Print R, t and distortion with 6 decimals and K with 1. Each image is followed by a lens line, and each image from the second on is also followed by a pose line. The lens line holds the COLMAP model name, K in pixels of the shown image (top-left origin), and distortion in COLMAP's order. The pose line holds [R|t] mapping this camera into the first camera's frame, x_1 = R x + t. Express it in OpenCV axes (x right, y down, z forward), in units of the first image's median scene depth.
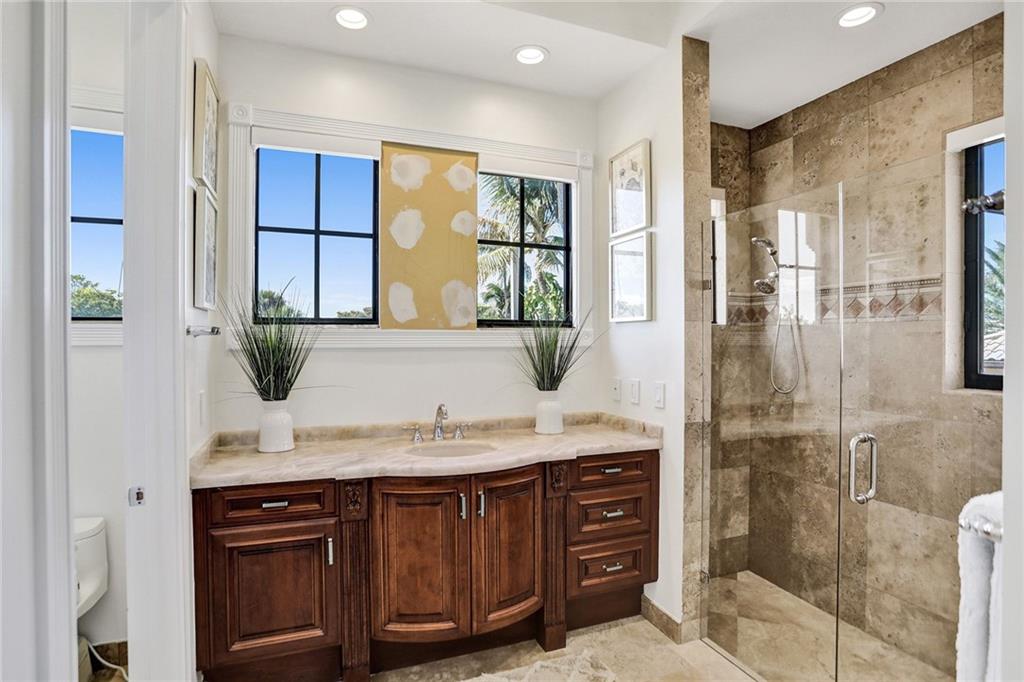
lens RADIAL K [[531.6, 0, 507.7], [0, 531.6, 341.6], [0, 0, 1]] dist [-0.054894, 0.018505]
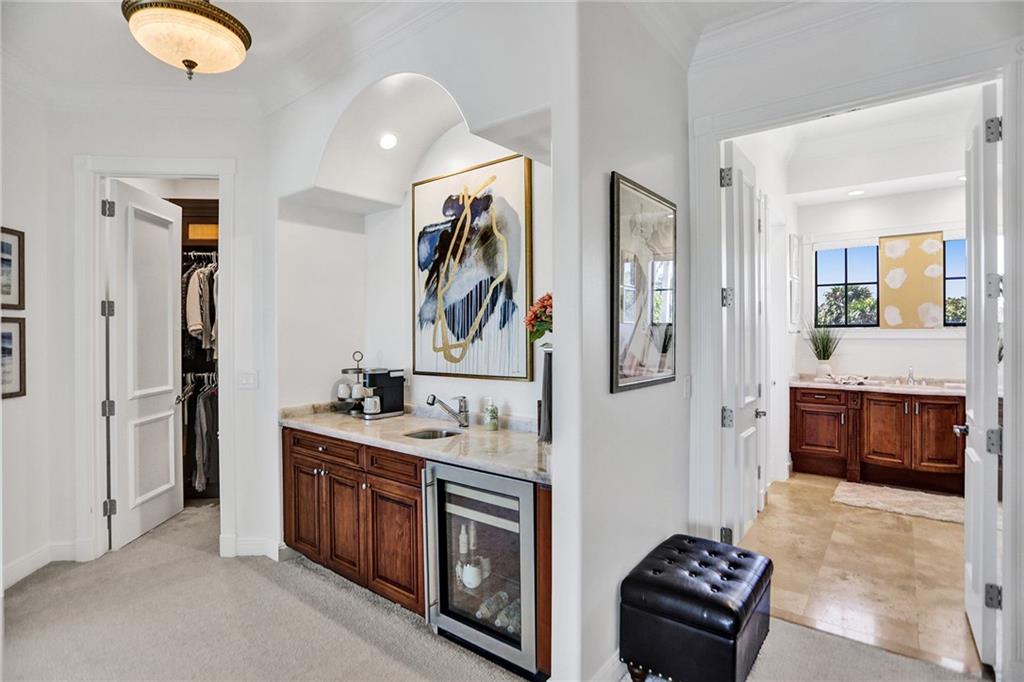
lens RADIAL K [[531.6, 0, 502.8], [0, 531.6, 342.1], [0, 0, 1]] dist [-0.054894, 0.018505]
pose [[0.518867, 0.005329, -0.854838, 0.863693], [-0.005551, 0.999980, 0.002865, 0.033327], [0.854837, 0.003259, 0.518886, -1.538751]]
